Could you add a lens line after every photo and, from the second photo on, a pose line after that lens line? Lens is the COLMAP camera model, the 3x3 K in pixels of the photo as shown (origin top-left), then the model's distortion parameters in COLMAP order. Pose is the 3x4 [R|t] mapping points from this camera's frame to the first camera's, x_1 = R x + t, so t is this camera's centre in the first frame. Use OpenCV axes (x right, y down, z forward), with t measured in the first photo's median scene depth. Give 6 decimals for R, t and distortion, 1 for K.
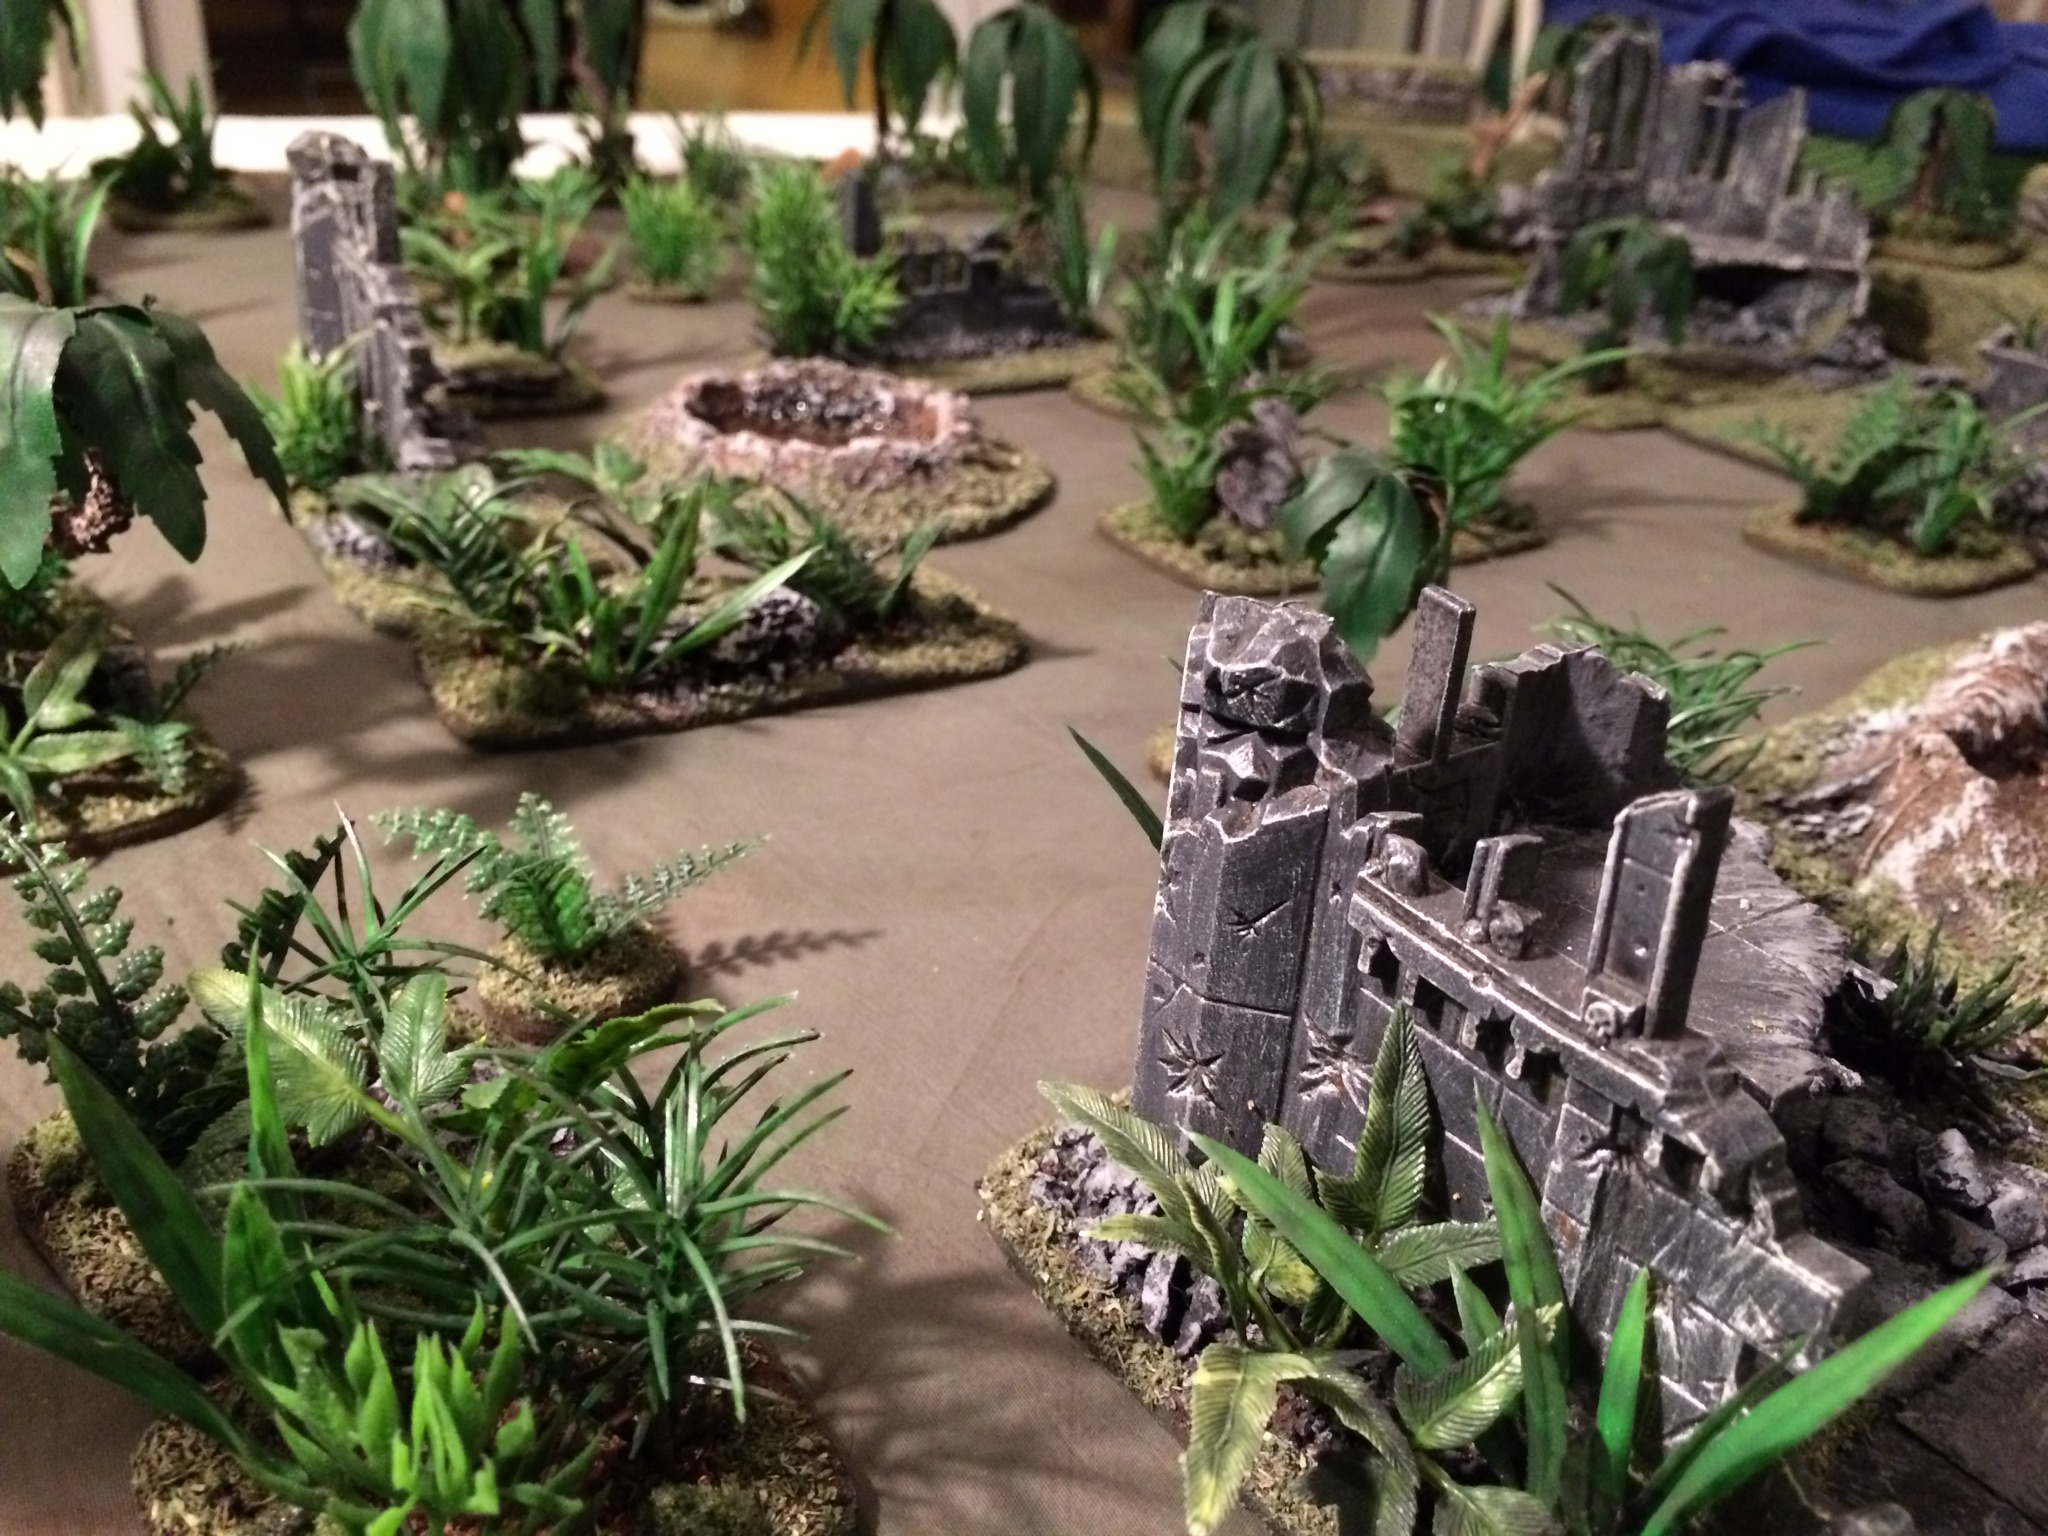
lens RADIAL K [[1782.0, 0, 1024.0], [0, 1782.0, 768.0], [0, 0, 1]] dist [0.079695, -0.147612]
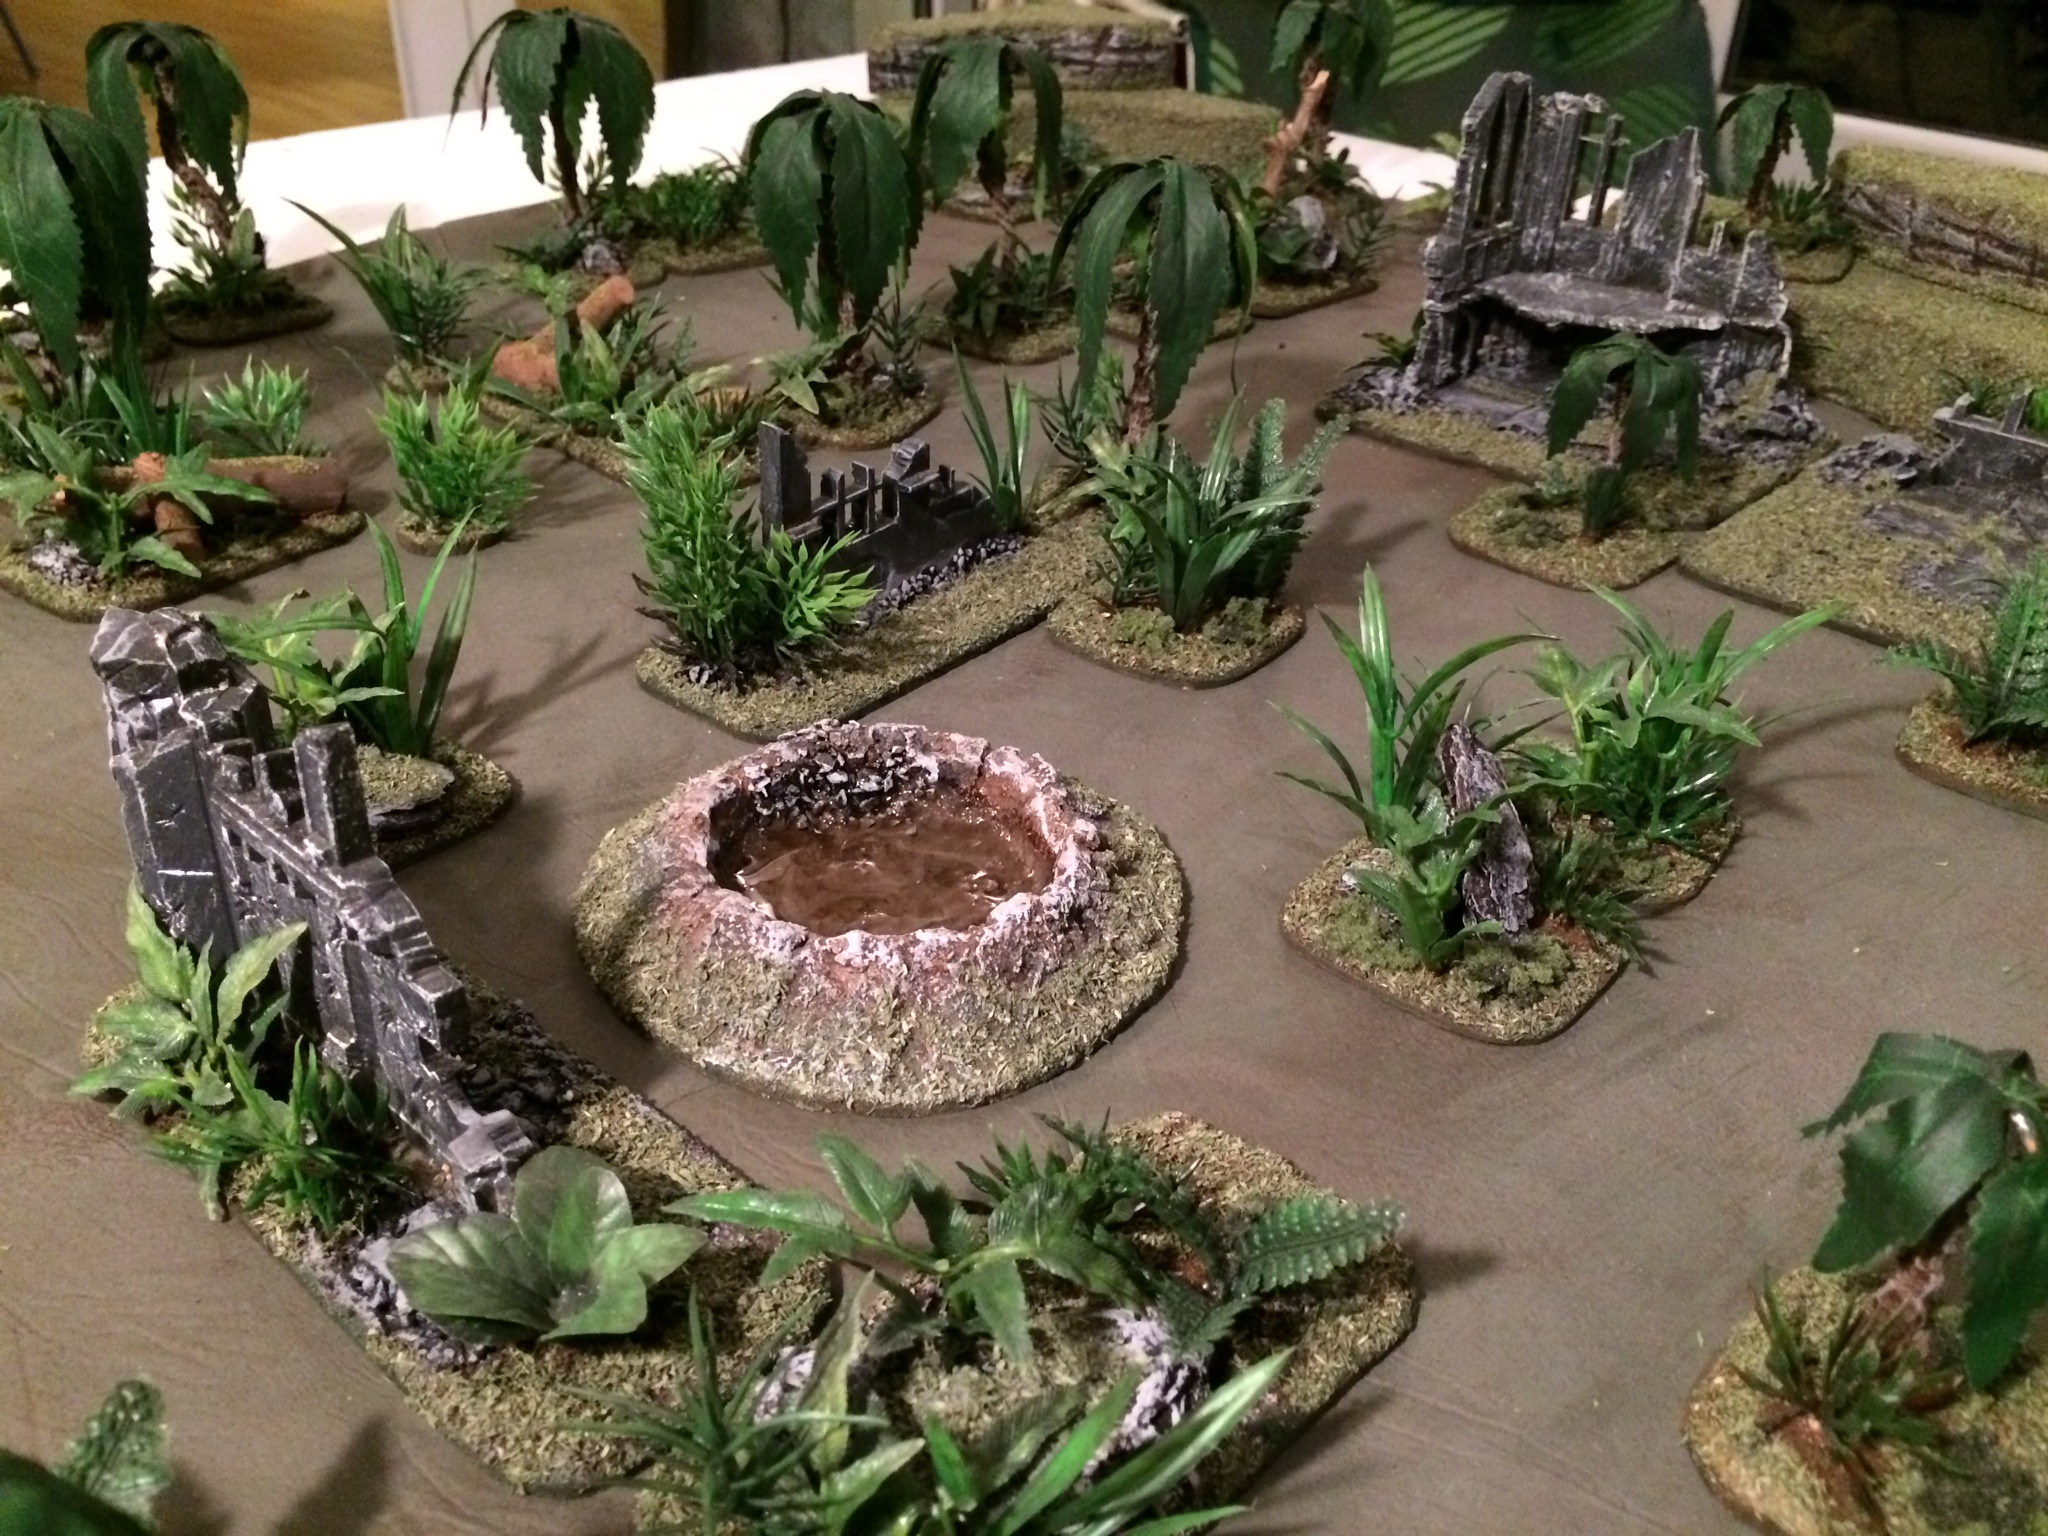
lens RADIAL K [[1754.7, 0, 1024.0], [0, 1754.7, 768.0], [0, 0, 1]] dist [0.081419, -0.127197]
pose [[0.953461, -0.177746, 0.243555, -0.253641], [0.151266, 0.980739, 0.123571, -0.332133], [-0.260828, -0.080979, 0.961983, 0.295535]]
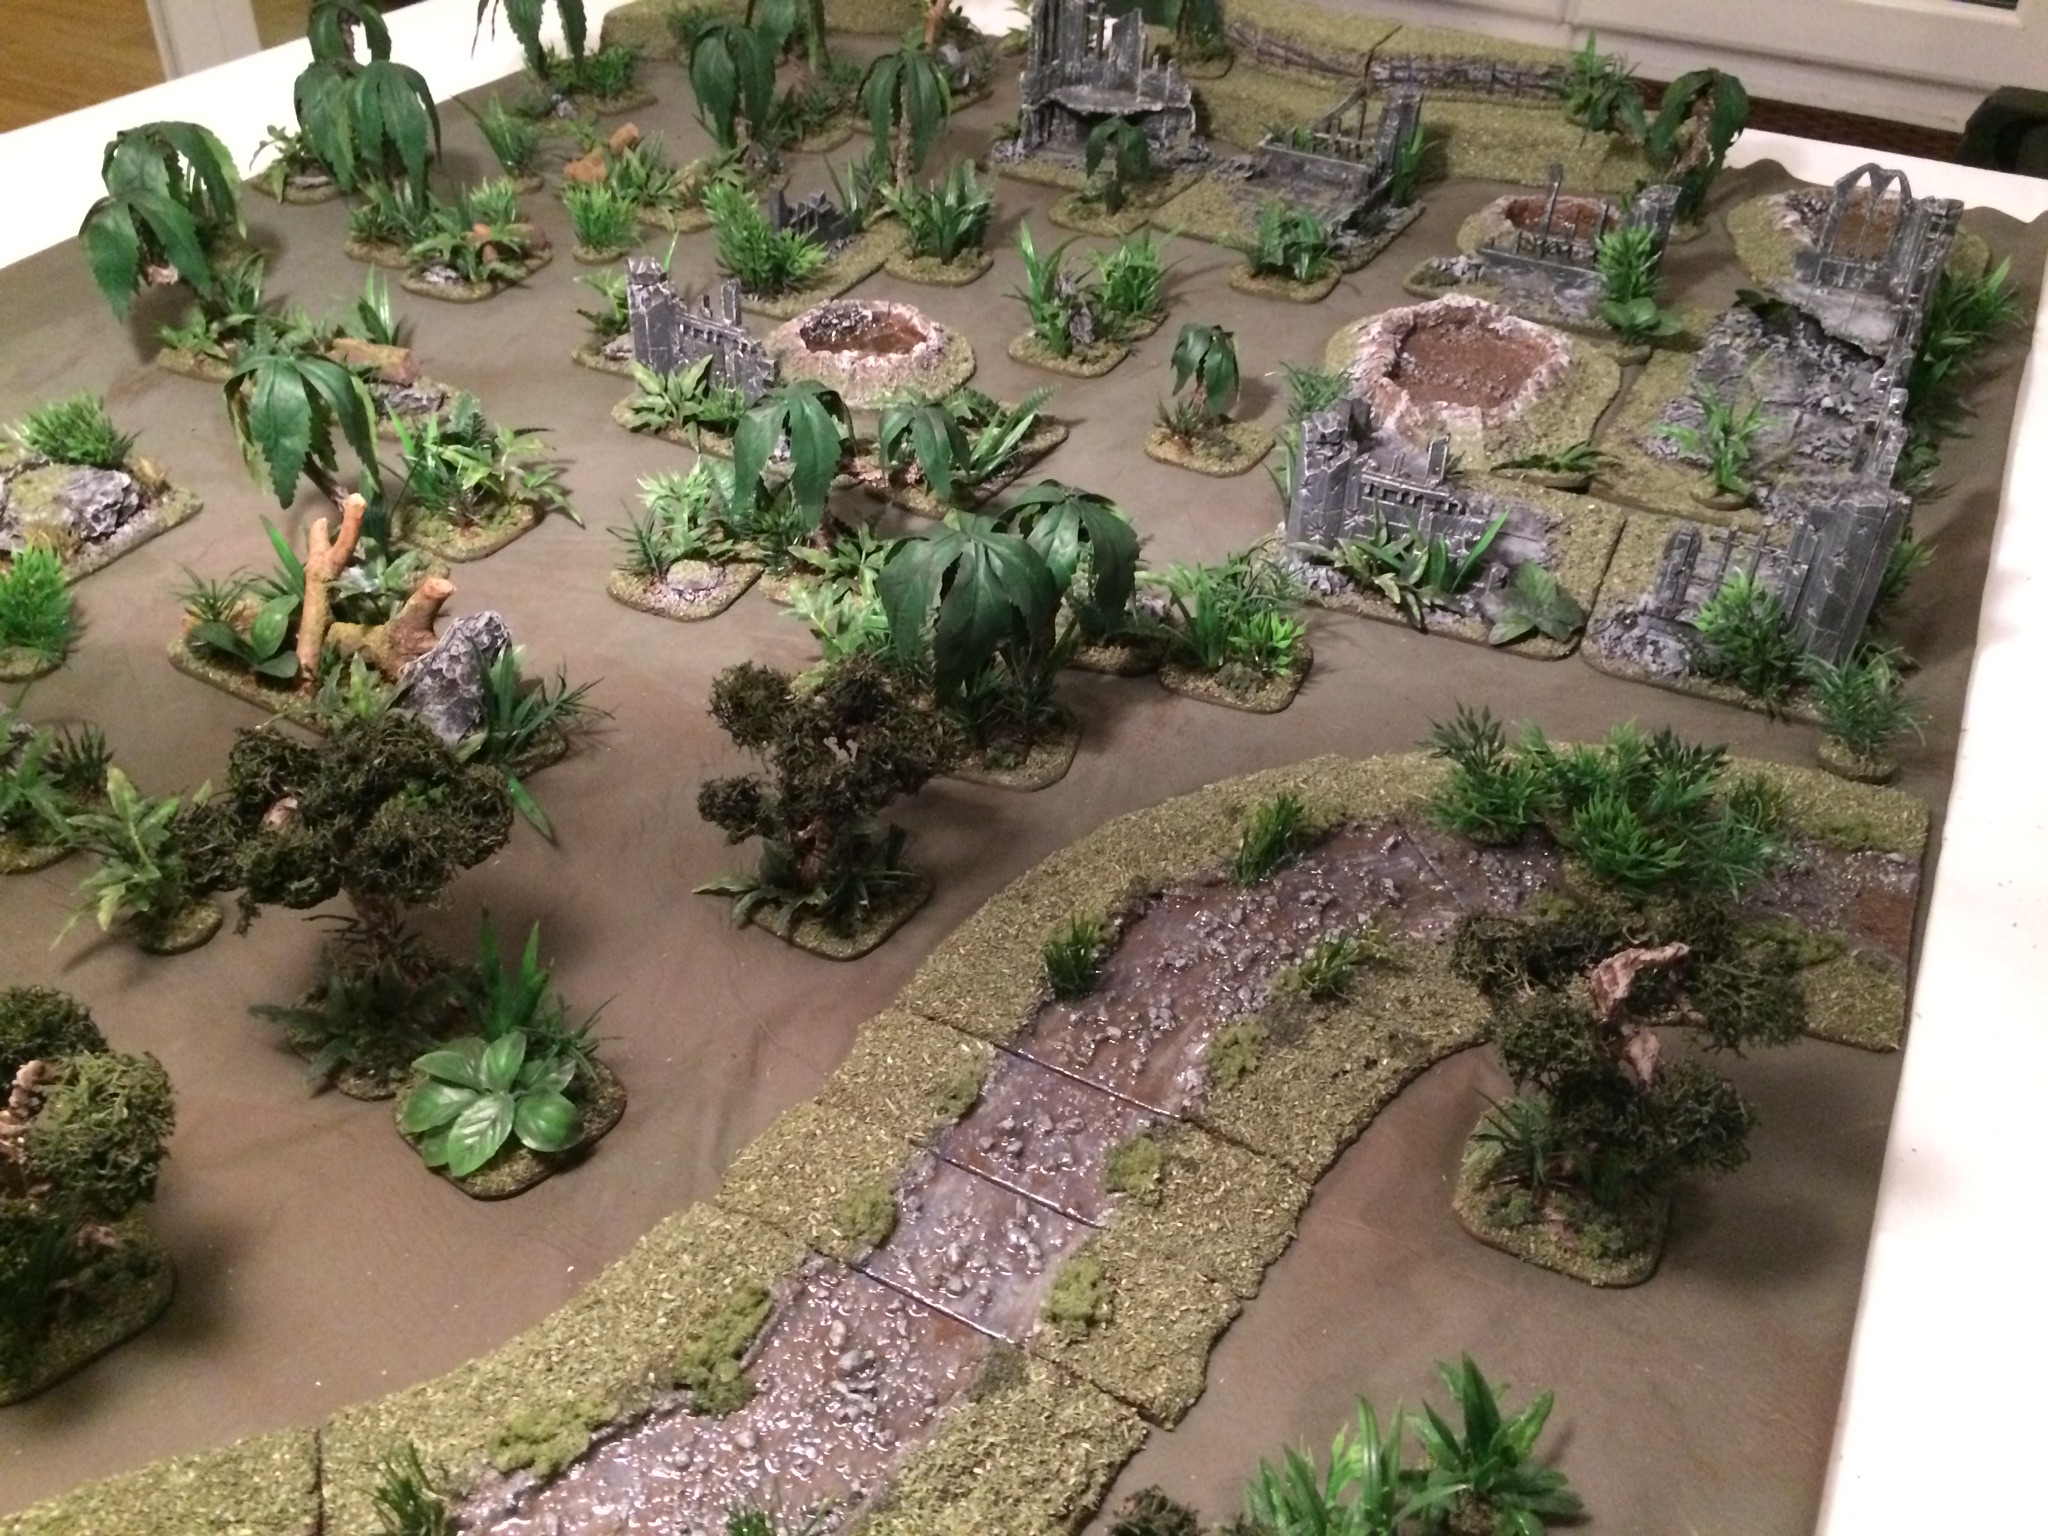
lens RADIAL K [[1754.7, 0, 1024.0], [0, 1754.7, 768.0], [0, 0, 1]] dist [0.081419, -0.127197]
pose [[0.853626, -0.338541, 0.395870, -1.008768], [0.242283, 0.930832, 0.273589, -0.262280], [-0.461109, -0.137630, 0.876605, -1.015732]]
